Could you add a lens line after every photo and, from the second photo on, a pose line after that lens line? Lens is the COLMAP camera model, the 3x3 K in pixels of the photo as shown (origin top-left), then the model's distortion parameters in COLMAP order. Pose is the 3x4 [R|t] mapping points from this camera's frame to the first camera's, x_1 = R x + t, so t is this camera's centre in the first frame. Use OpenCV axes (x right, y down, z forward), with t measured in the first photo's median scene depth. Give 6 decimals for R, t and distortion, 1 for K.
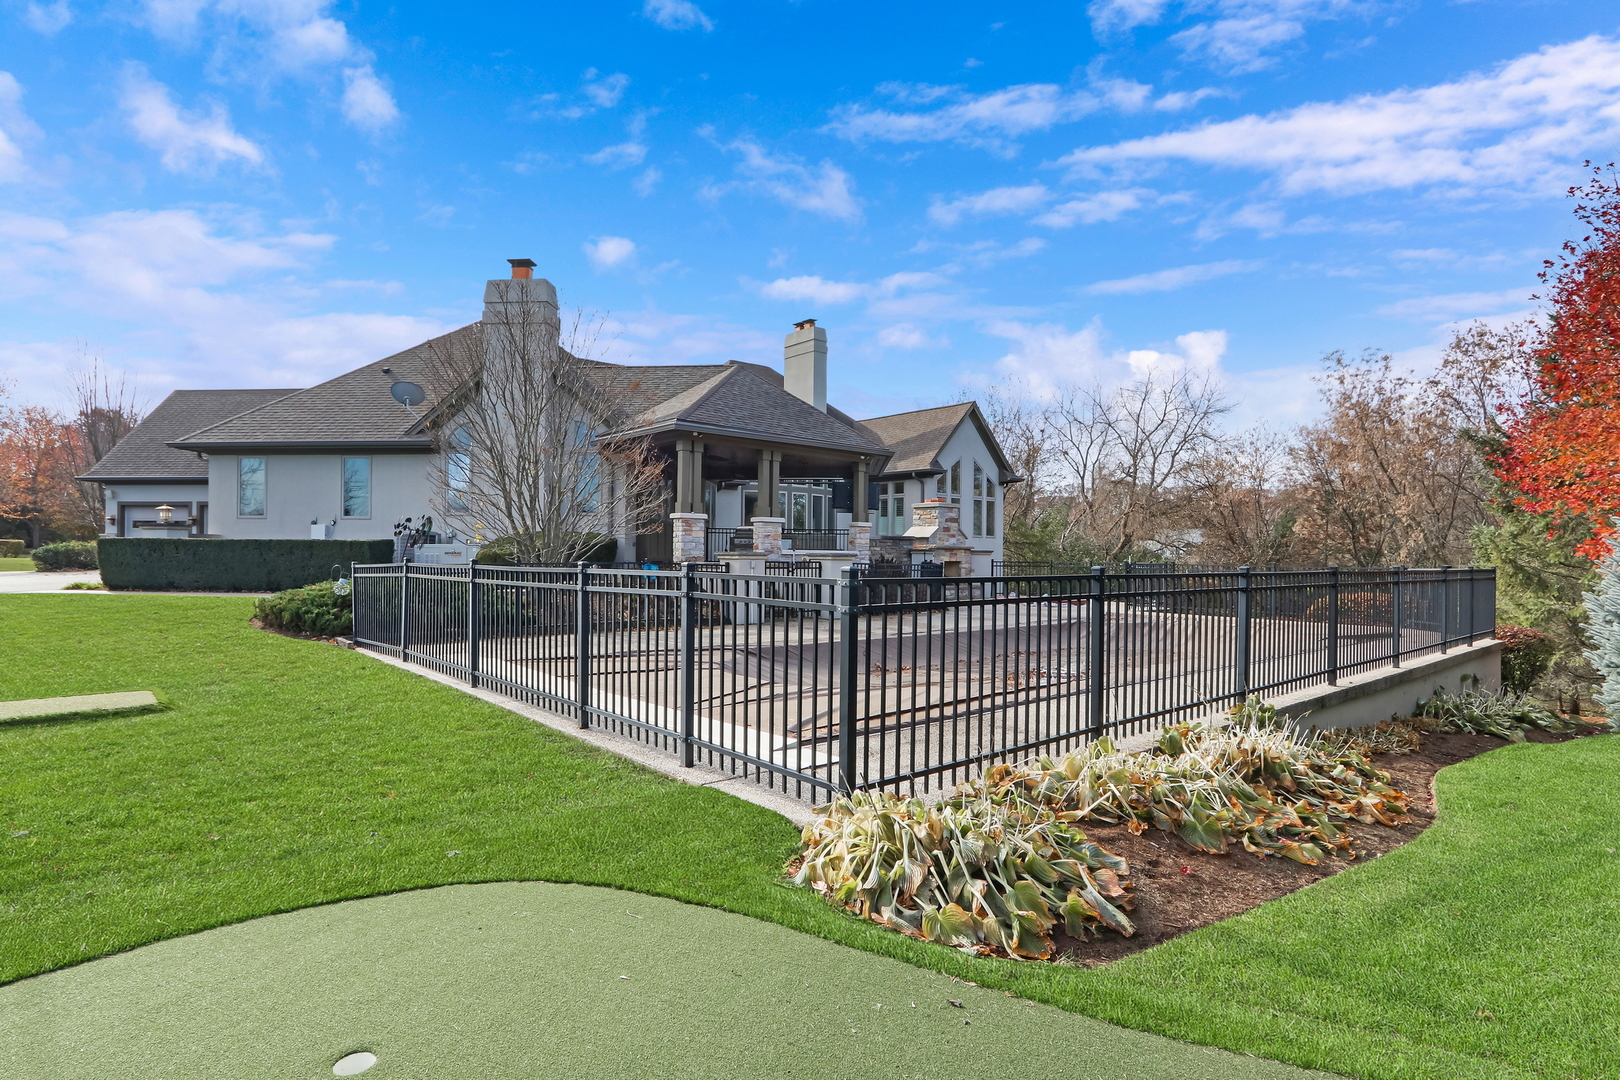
lens RADIAL K [[867.8, 0, 808.7], [0, 867.8, 569.6], [0, 0, 1]] dist [0.000022, -0.000173]
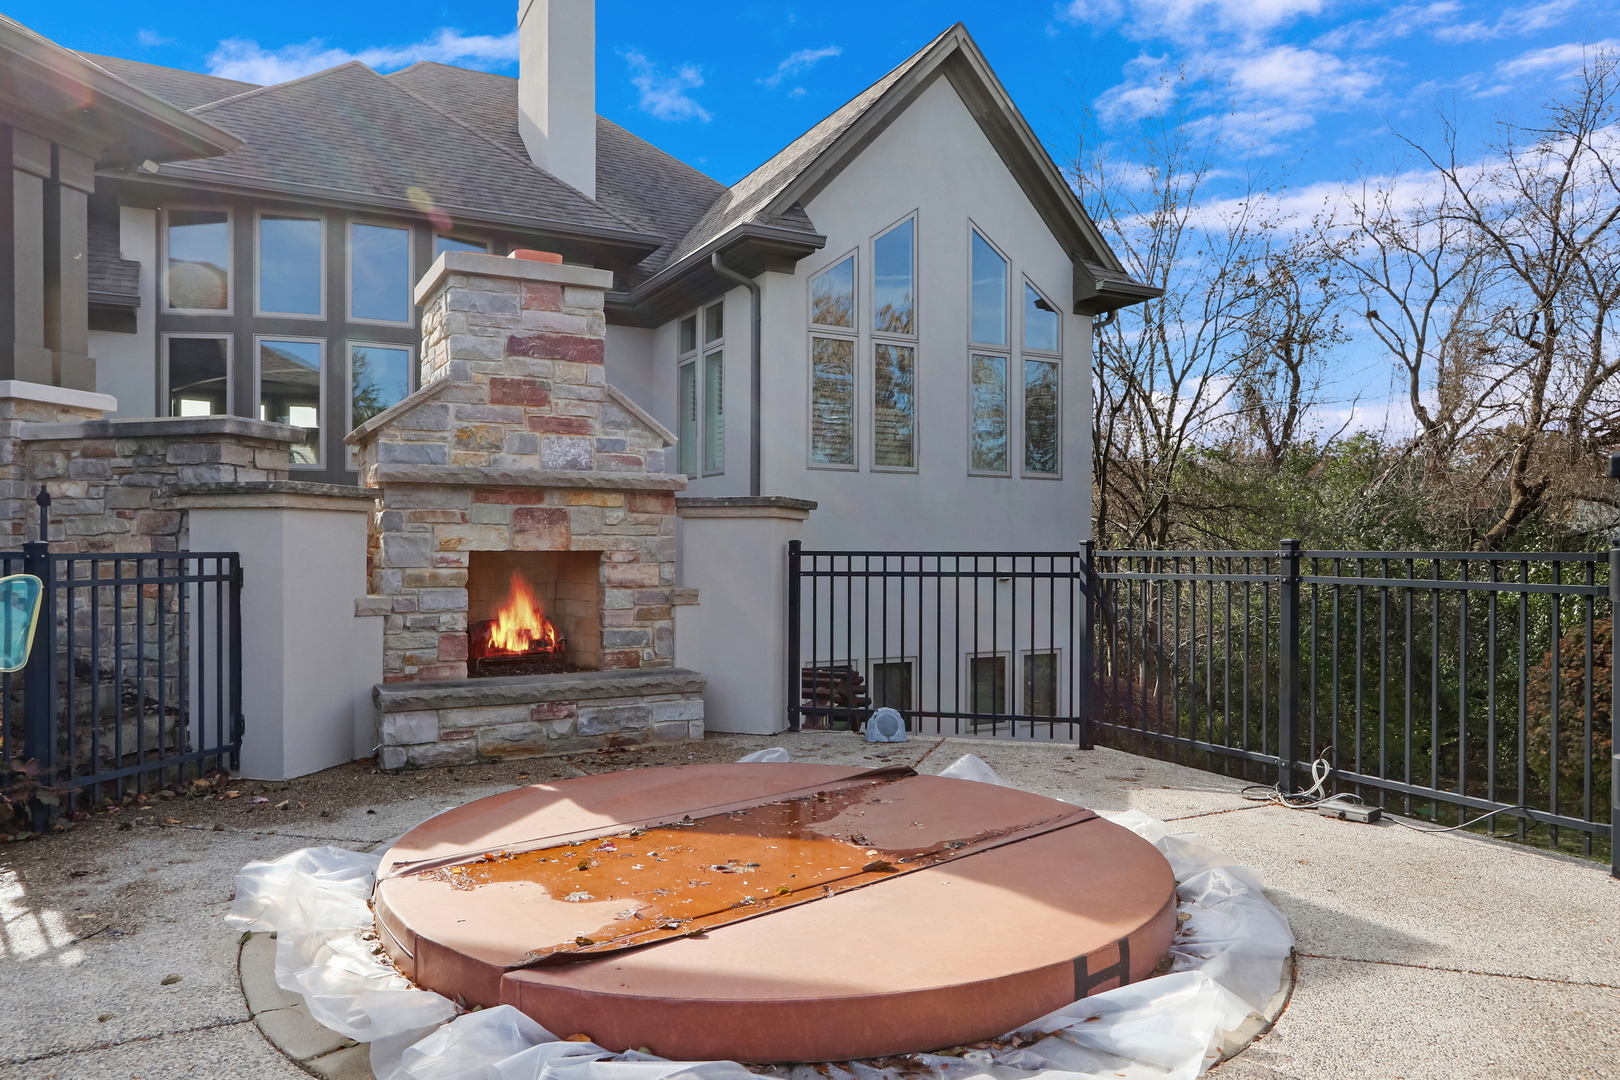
lens RADIAL K [[1094.0, 0, 778.7], [0, 1094.0, 549.7], [0, 0, 1]] dist [-0.006238, 0.000419]
pose [[0.969718, -0.004420, -0.244187, 0.221631], [0.000820, 0.999889, -0.014846, -0.005083], [0.244226, 0.014196, 0.969614, 0.616133]]
